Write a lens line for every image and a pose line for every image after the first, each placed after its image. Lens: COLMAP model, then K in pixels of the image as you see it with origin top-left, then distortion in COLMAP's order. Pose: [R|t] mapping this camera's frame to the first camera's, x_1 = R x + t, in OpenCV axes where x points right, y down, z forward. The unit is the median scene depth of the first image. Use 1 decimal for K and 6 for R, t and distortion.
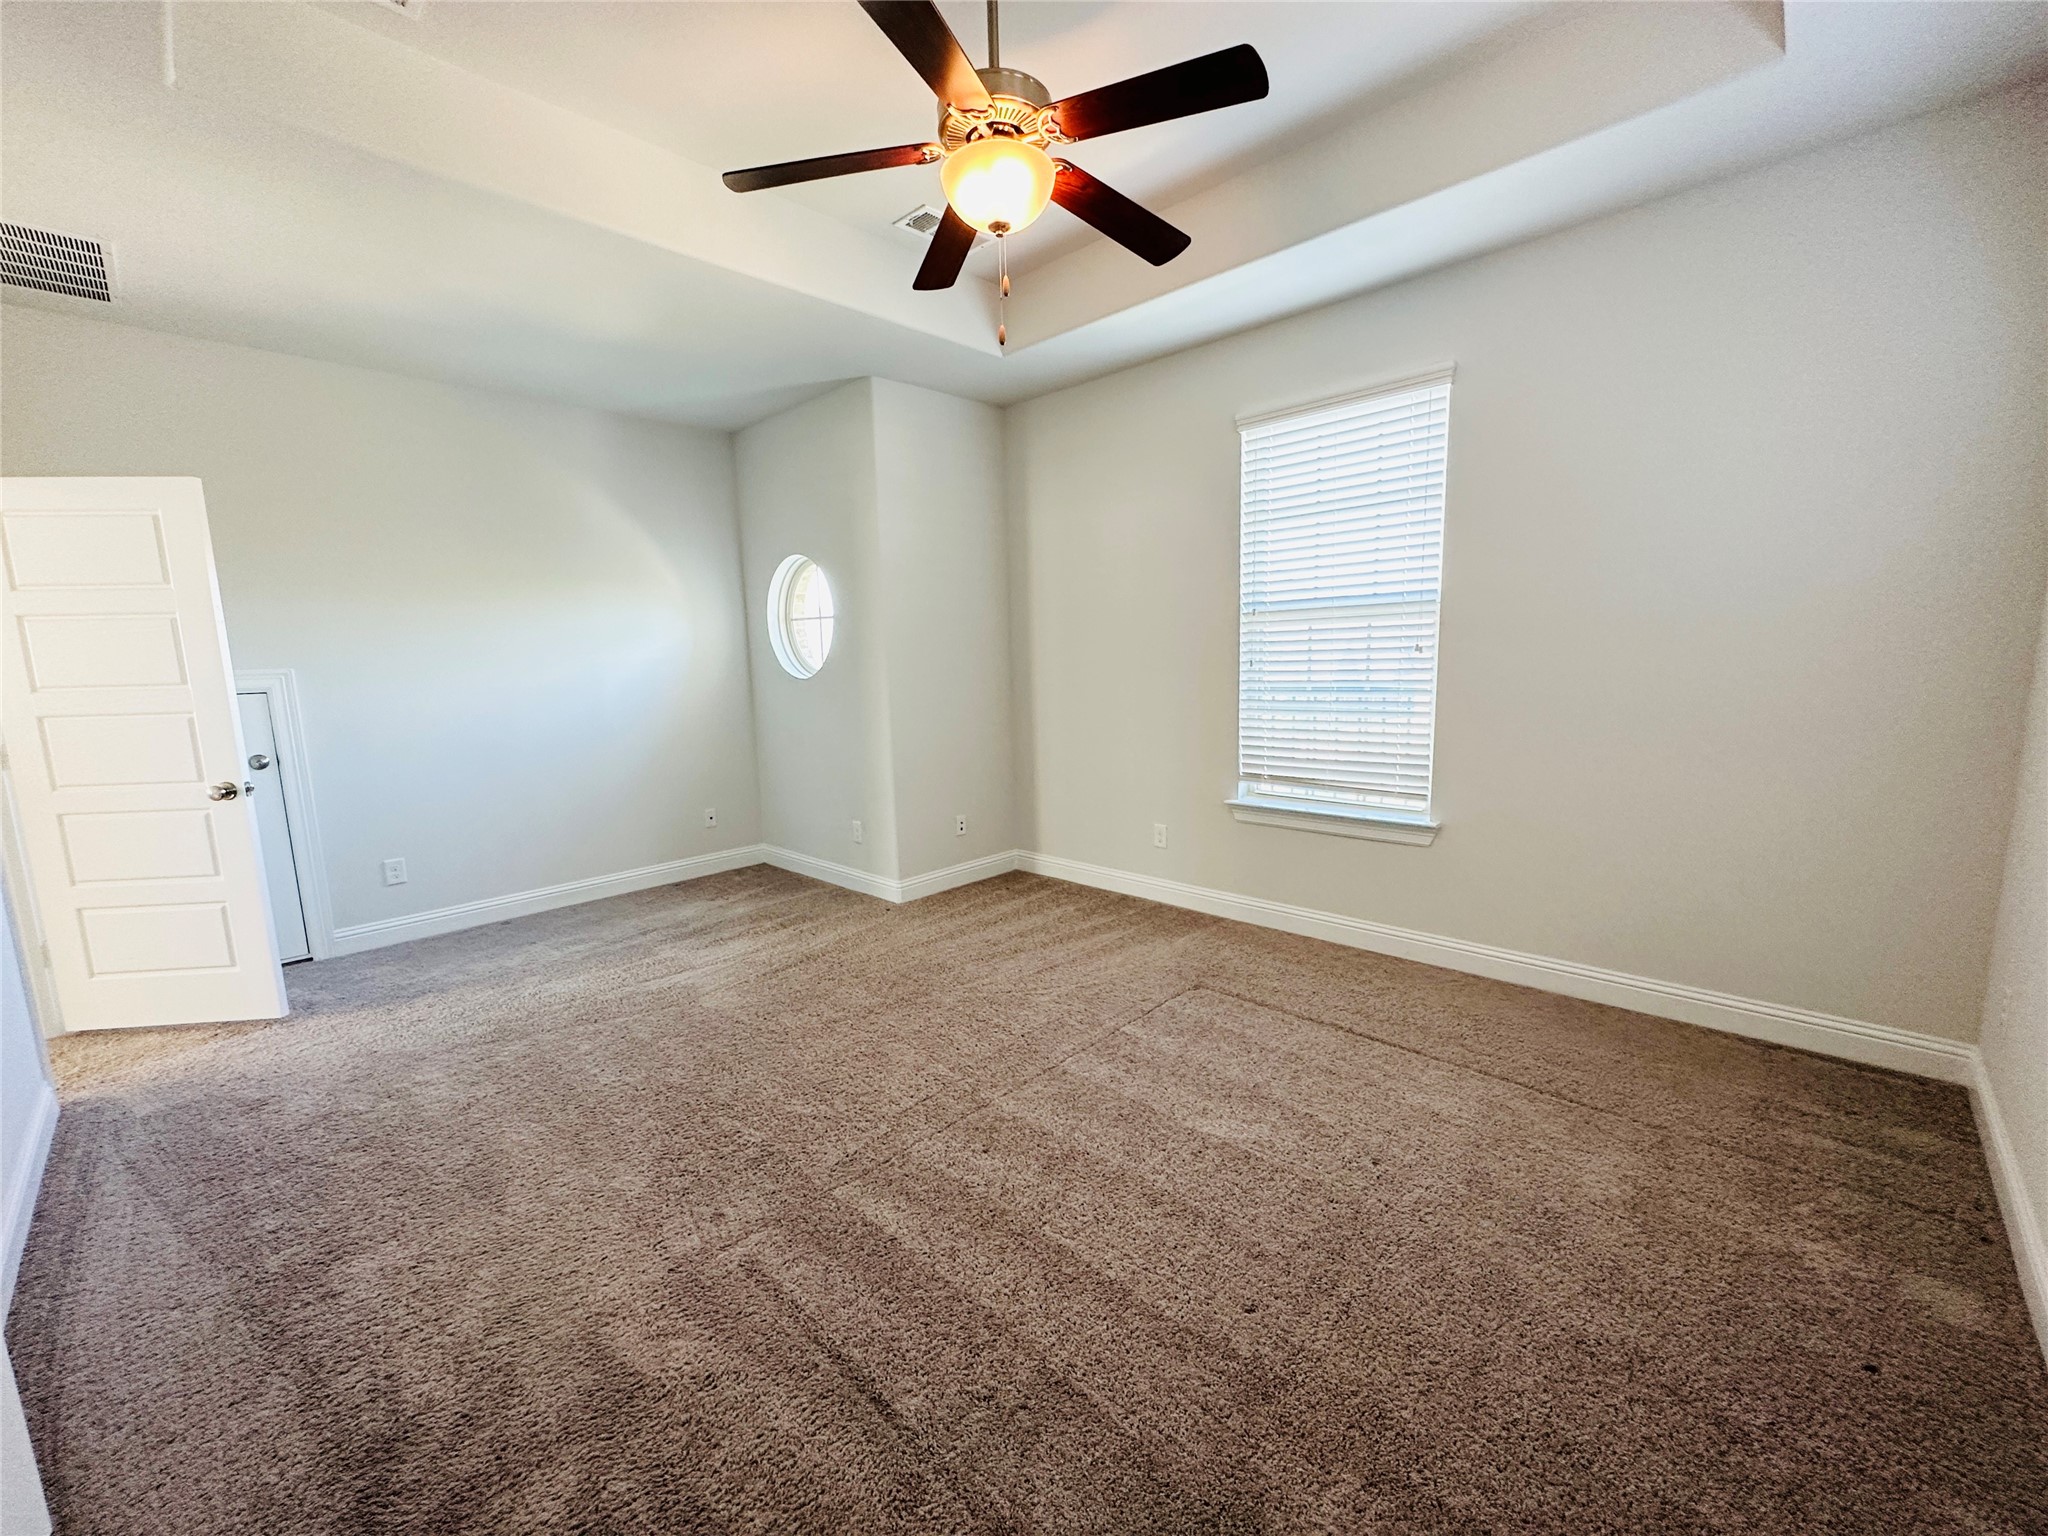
lens RADIAL K [[819.8, 0, 1018.5], [0, 819.8, 776.6], [0, 0, 1]] dist [0.000626, 0.000418]
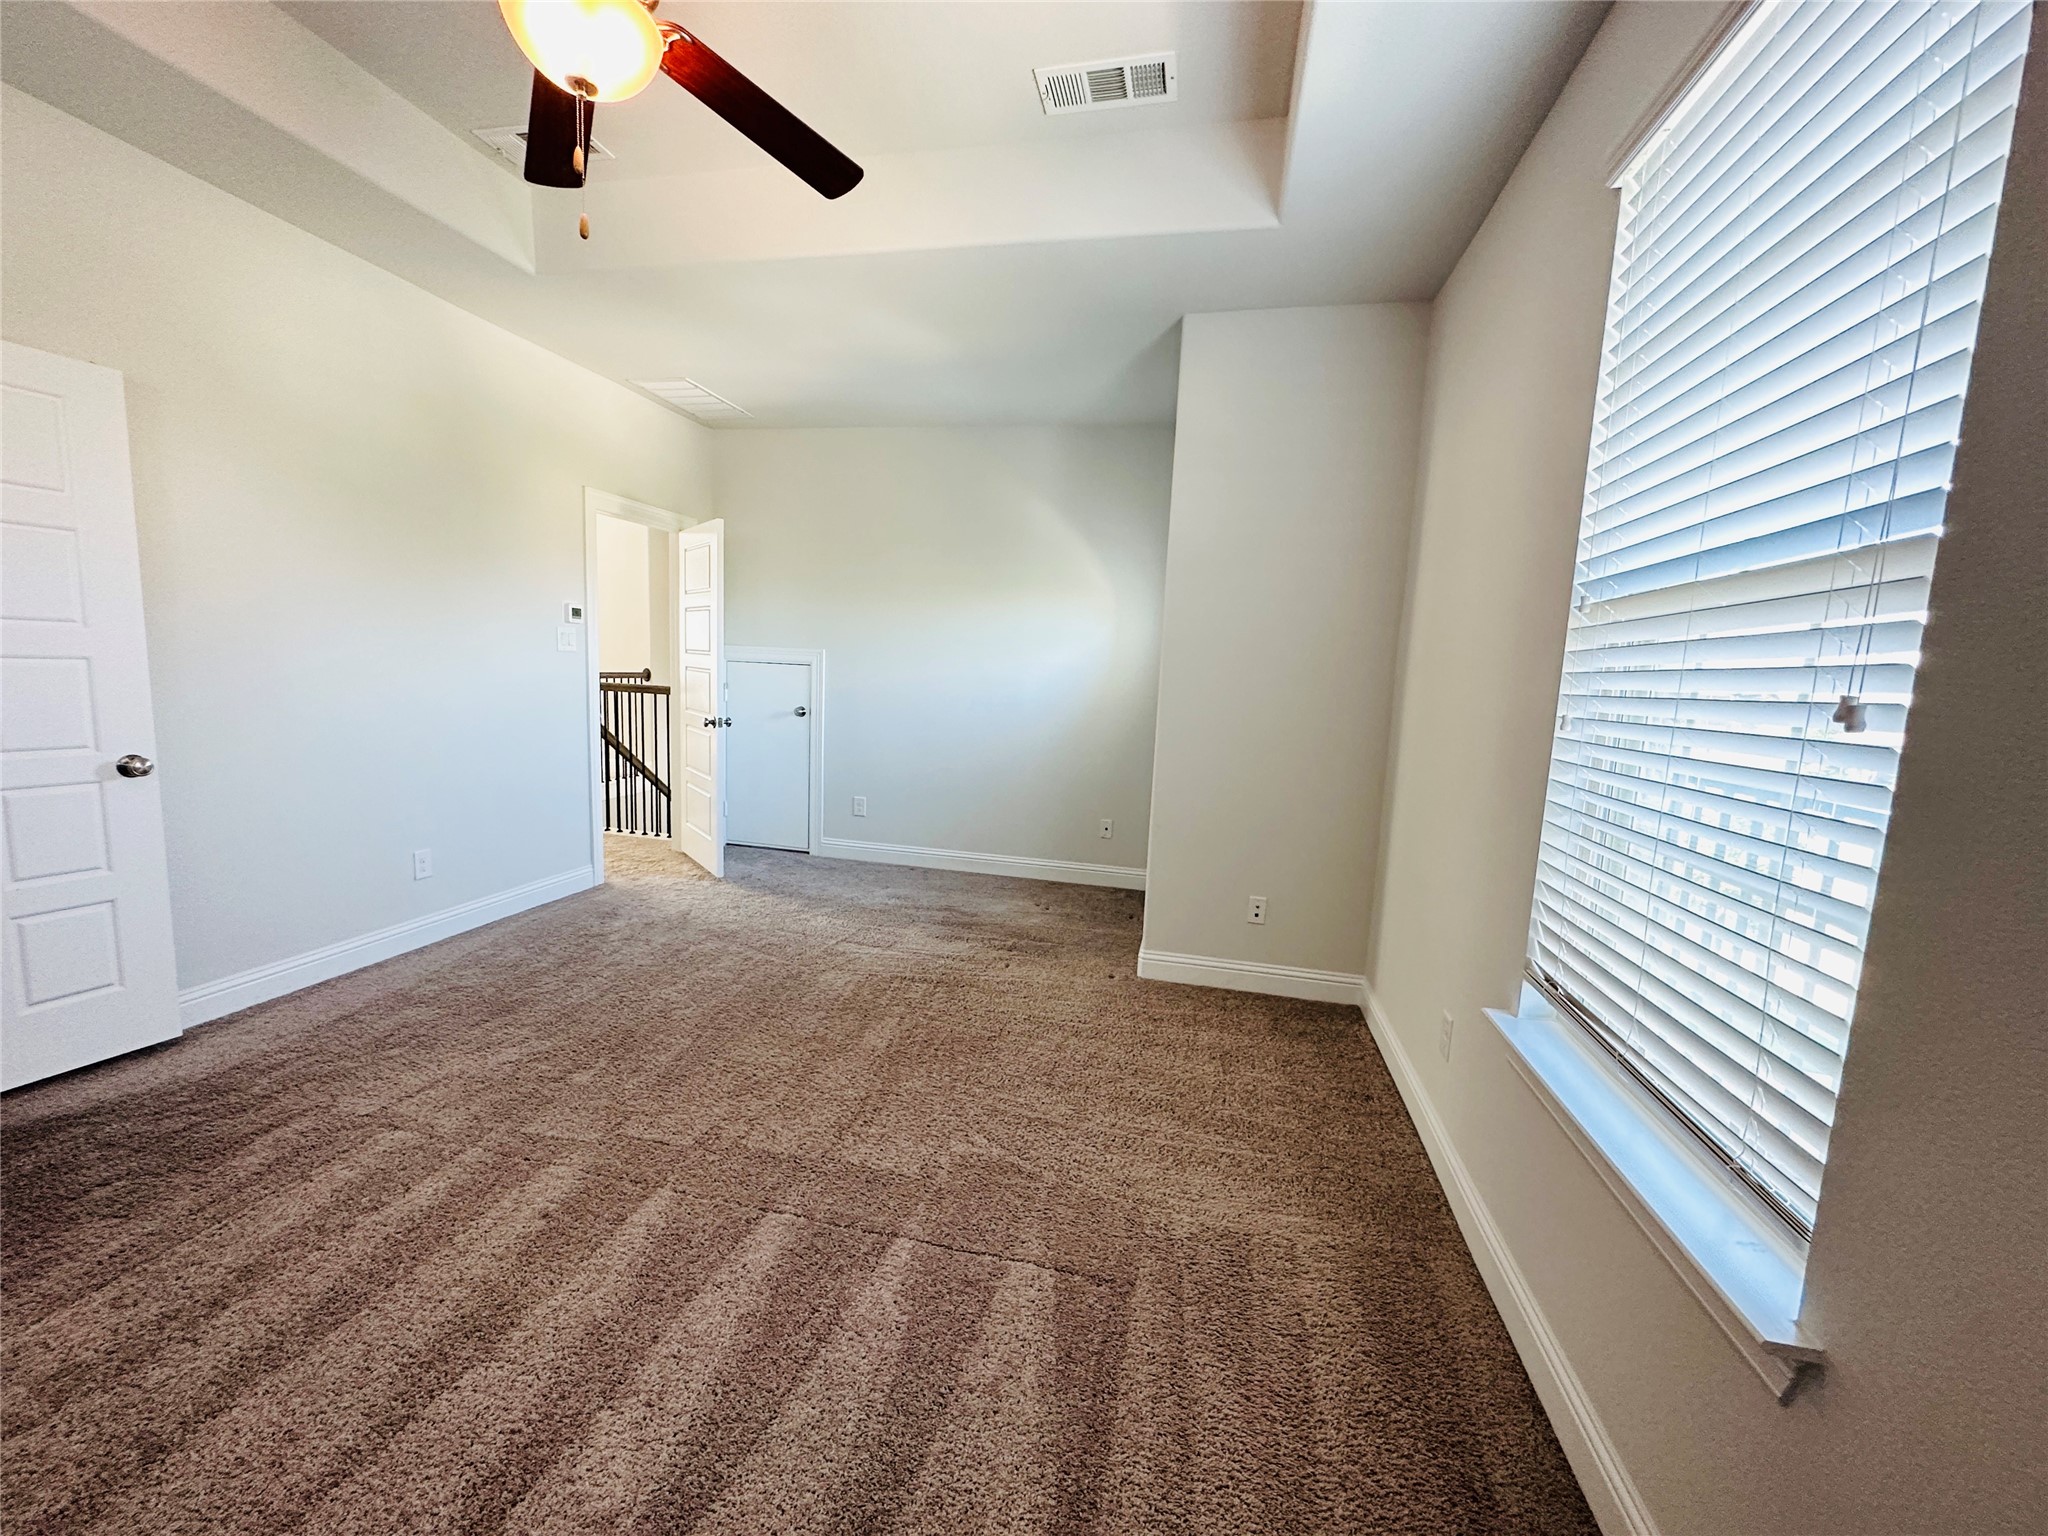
lens RADIAL K [[819.8, 0, 1020.4], [0, 819.8, 762.8], [0, 0, 1]] dist [0.000626, 0.000418]
pose [[0.517584, 0.153172, -0.841810, 0.499981], [-0.190748, 0.979743, 0.060989, -0.086860], [0.834099, 0.129006, 0.536317, 0.521422]]
